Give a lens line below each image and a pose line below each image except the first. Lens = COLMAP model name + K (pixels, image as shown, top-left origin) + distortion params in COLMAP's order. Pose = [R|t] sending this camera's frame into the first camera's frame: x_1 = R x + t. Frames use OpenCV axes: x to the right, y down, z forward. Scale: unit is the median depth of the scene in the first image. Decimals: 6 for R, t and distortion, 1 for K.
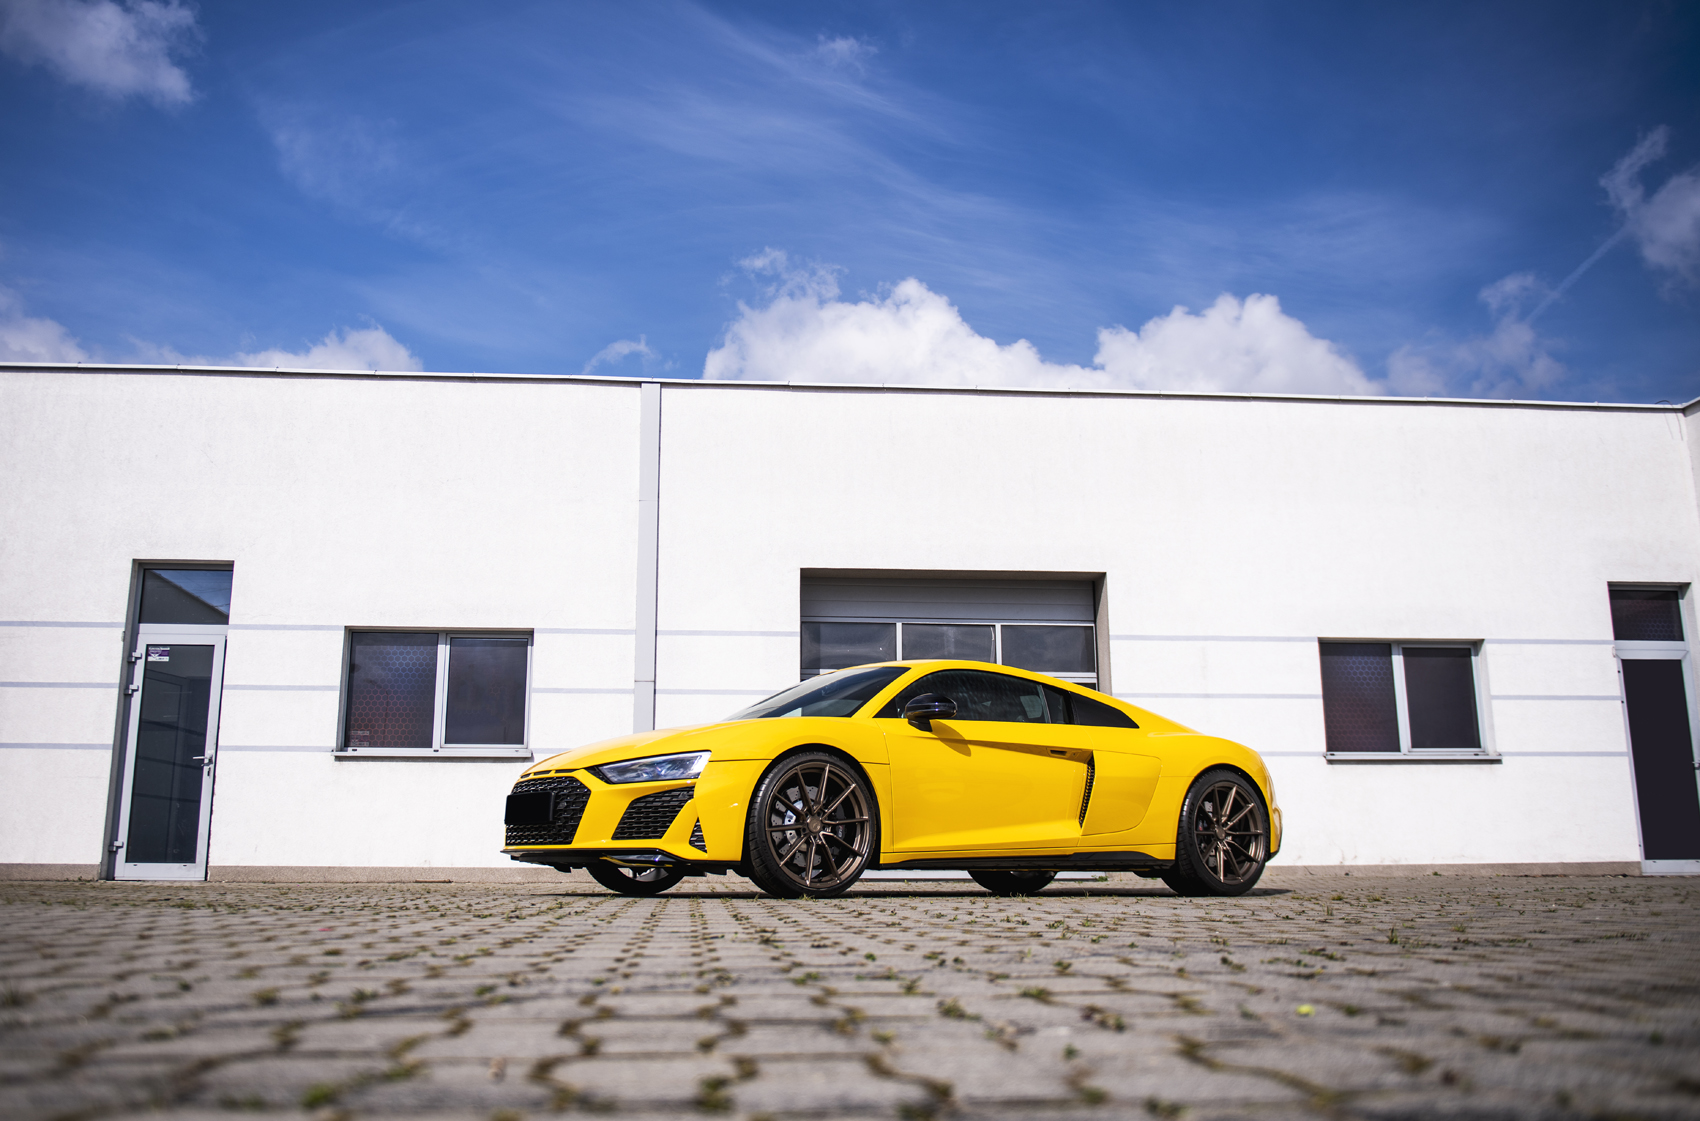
lens RADIAL K [[1543.8, 0, 806.5], [0, 1543.8, 560.3], [0, 0, 1]] dist [-0.005725, -0.003066]
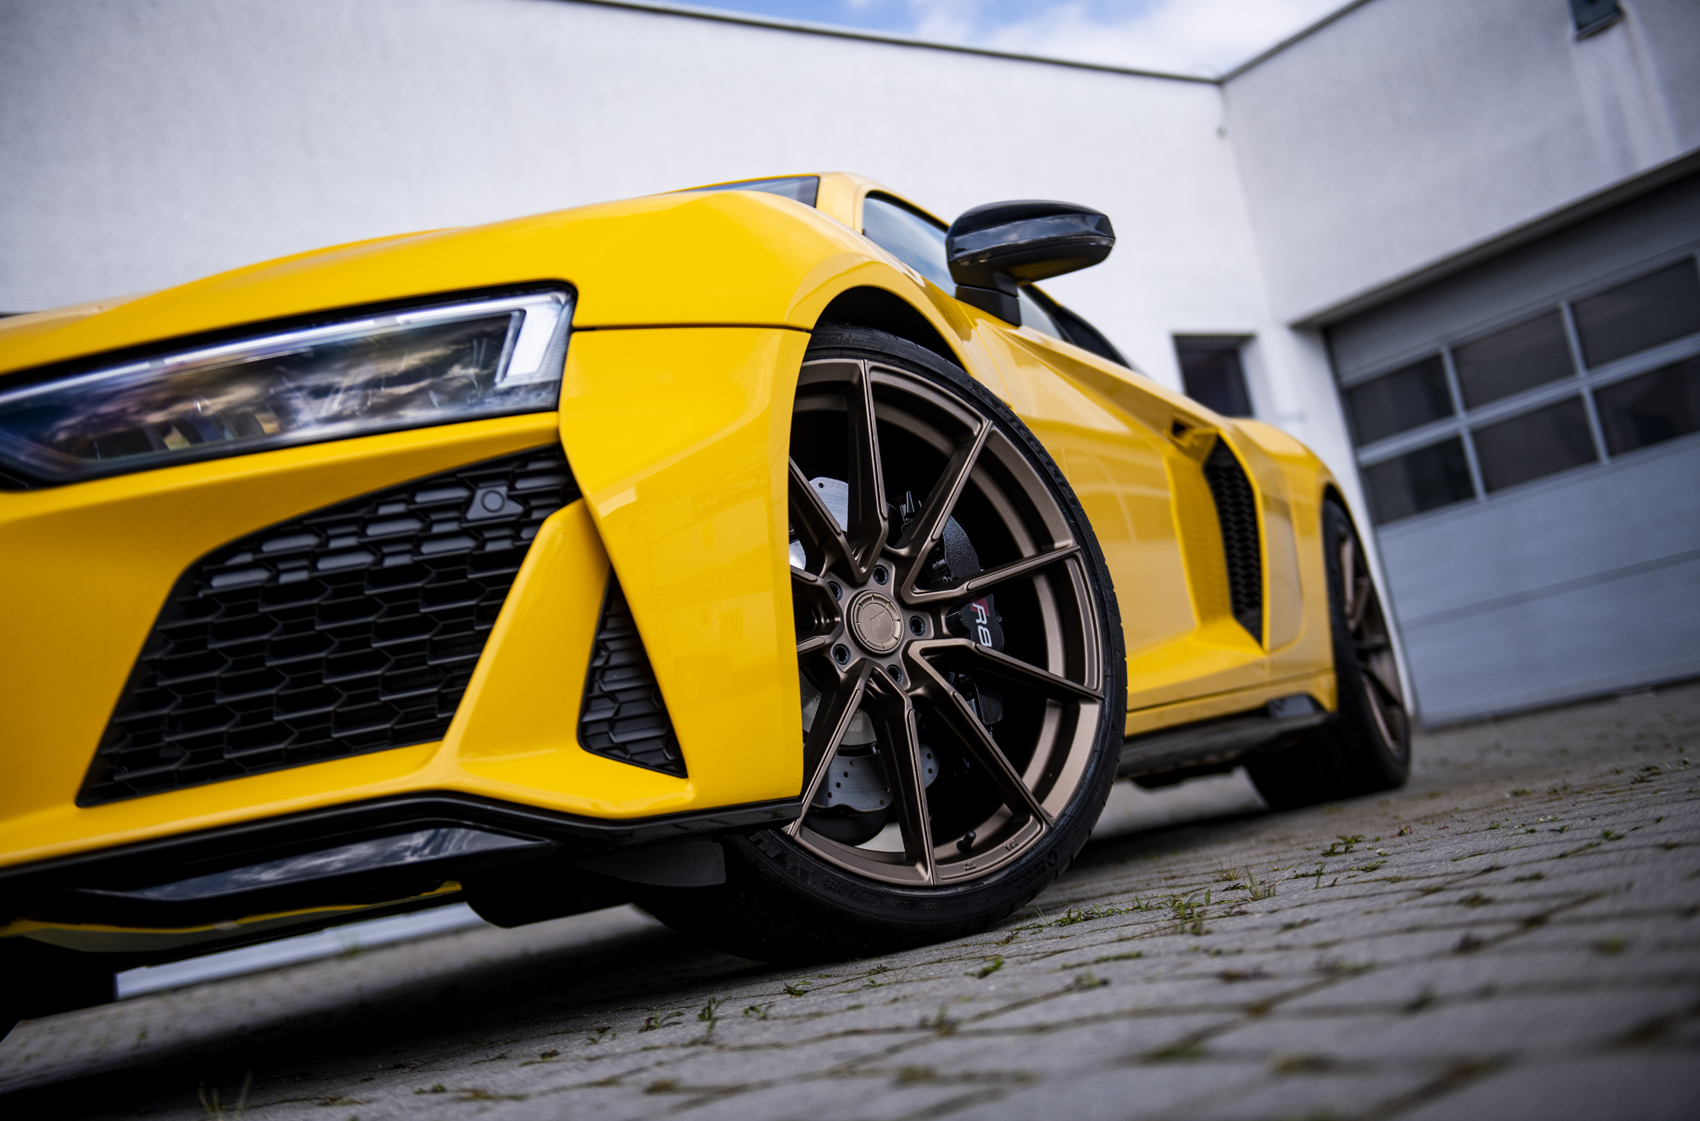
lens RADIAL K [[1680.9, 0, 850.0], [0, 1680.9, 560.5], [0, 0, 1]] dist [-0.005211, -0.001452]
pose [[0.805490, -0.061681, 0.589390, -0.142960], [0.074568, 0.997213, 0.002452, 0.139099], [-0.587899, 0.041975, 0.807845, 0.694756]]
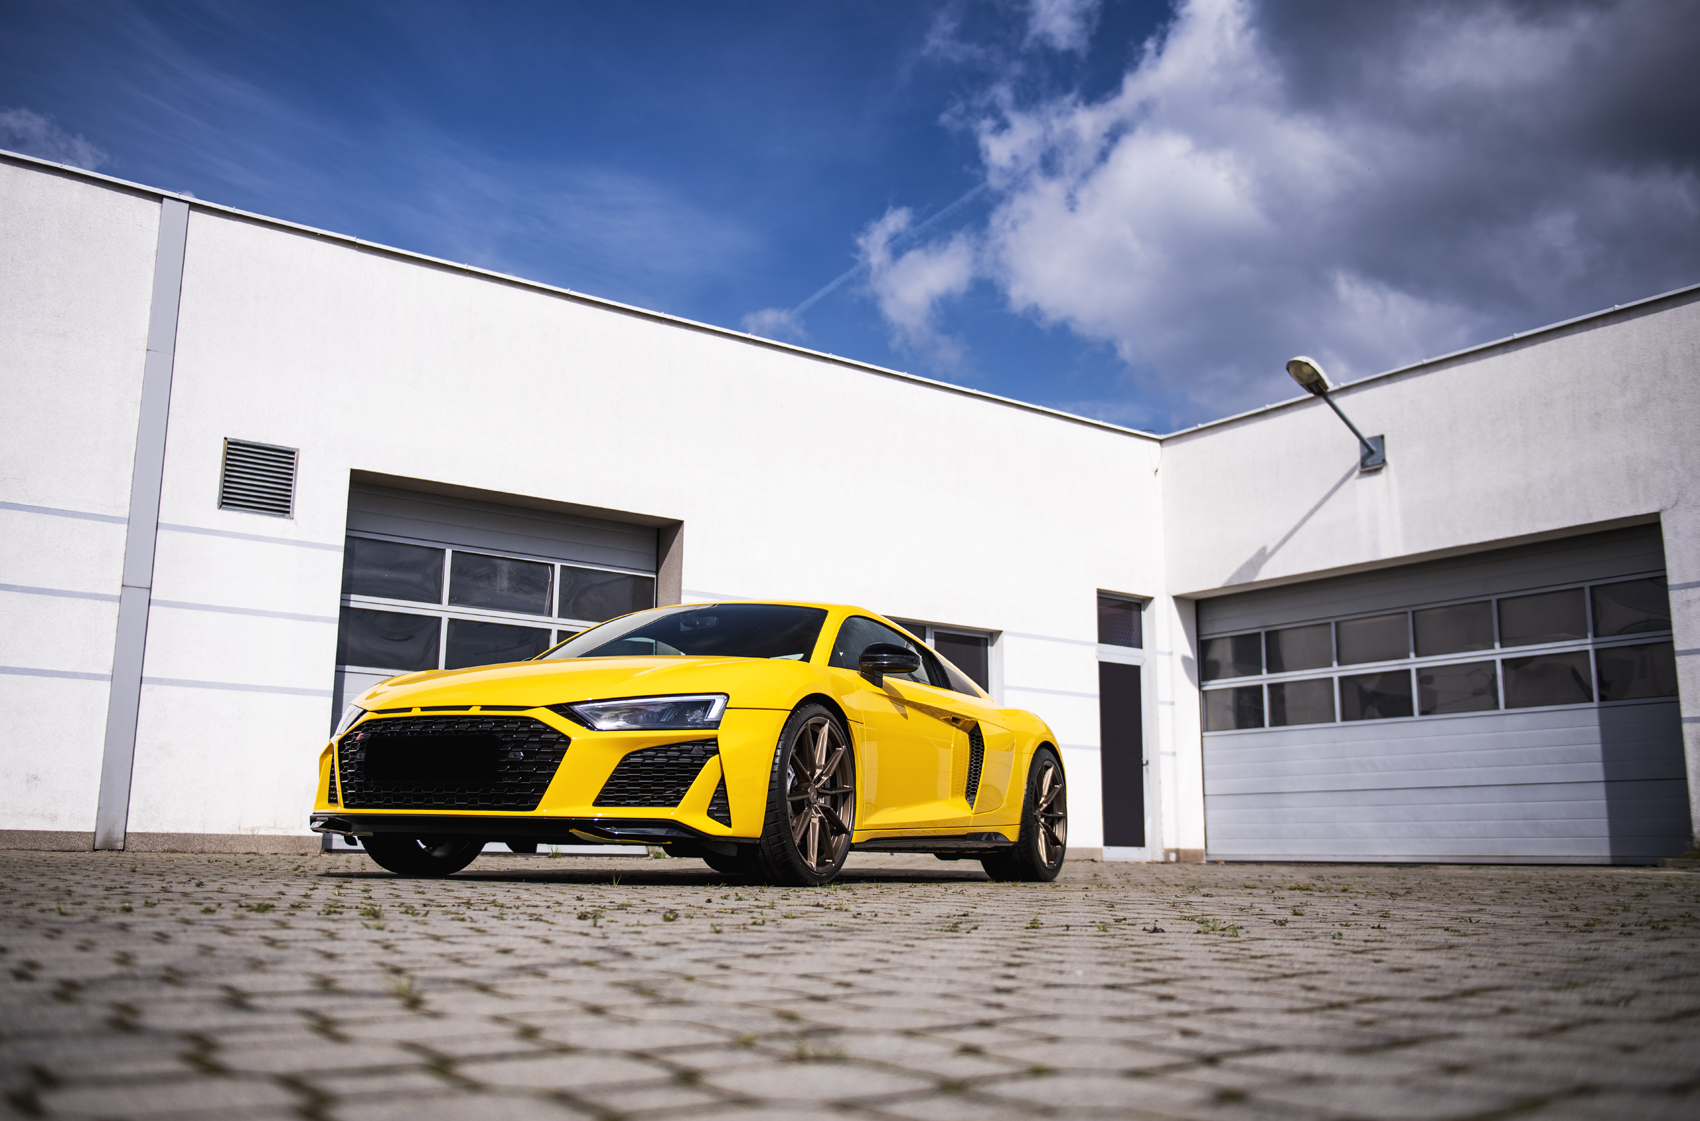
lens RADIAL K [[1571.6, 0, 850.0], [0, 1571.6, 560.5], [0, 0, 1]] dist [0.000296, 0.005406]
pose [[0.839041, 0.112996, 0.532204, -0.375651], [-0.125685, 0.991992, -0.012470, 0.051803], [-0.529351, -0.056427, 0.846524, 0.270701]]
